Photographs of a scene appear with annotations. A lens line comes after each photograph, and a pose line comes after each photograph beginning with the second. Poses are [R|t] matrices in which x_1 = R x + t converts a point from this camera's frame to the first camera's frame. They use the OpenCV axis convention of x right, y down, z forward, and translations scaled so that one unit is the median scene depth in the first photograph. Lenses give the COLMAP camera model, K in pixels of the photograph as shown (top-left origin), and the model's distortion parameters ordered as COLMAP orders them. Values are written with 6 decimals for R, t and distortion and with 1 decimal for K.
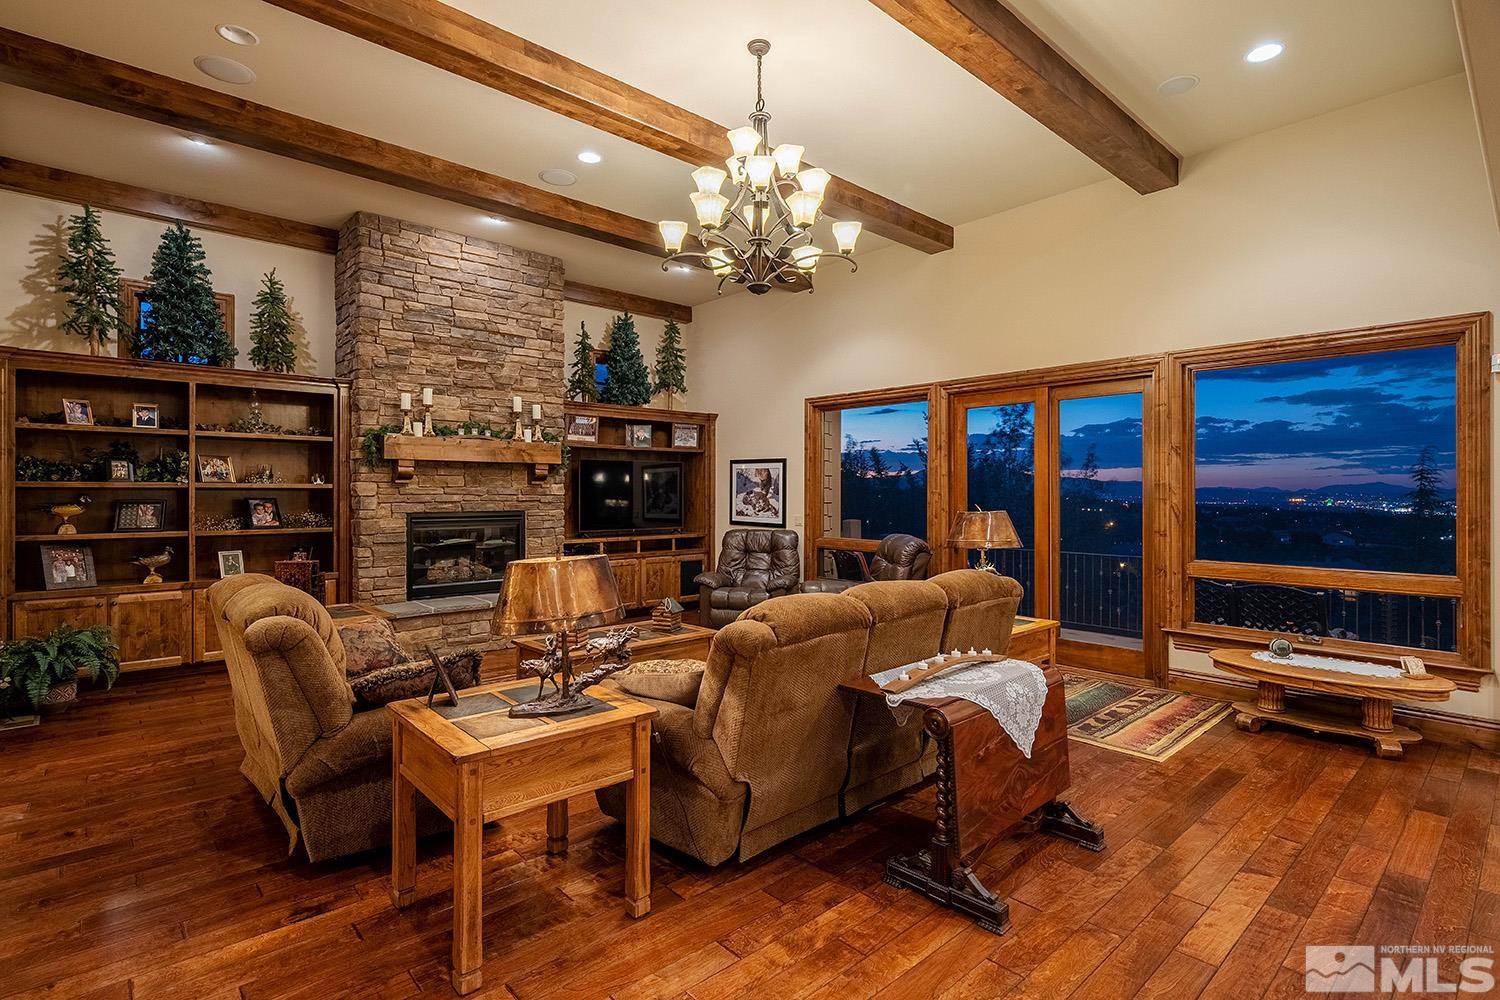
lens RADIAL K [[731.3, 0, 751.4], [0, 731.3, 545.7], [0, 0, 1]] dist [0.001765, -0.000080]
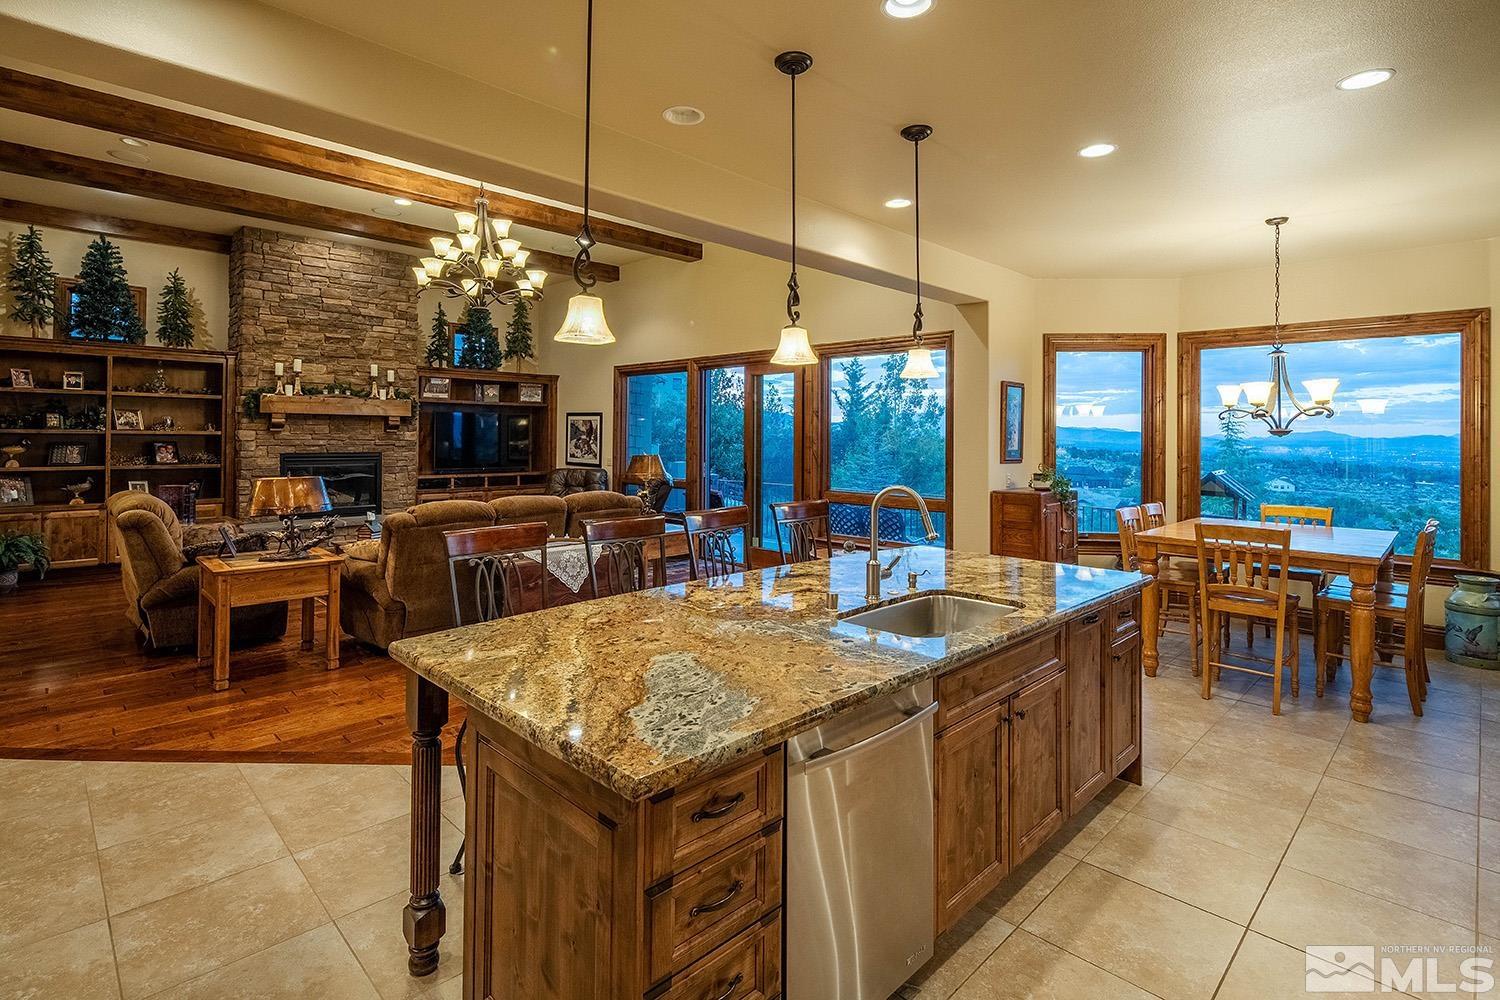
lens RADIAL K [[733.2, 0, 750.6], [0, 733.2, 480.1], [0, 0, 1]] dist [0.000624, -0.000708]
pose [[0.999082, 0.004931, 0.042556, 0.326768], [-0.004368, 0.999902, -0.013318, 0.017232], [-0.042618, 0.013120, 0.999005, -0.361382]]
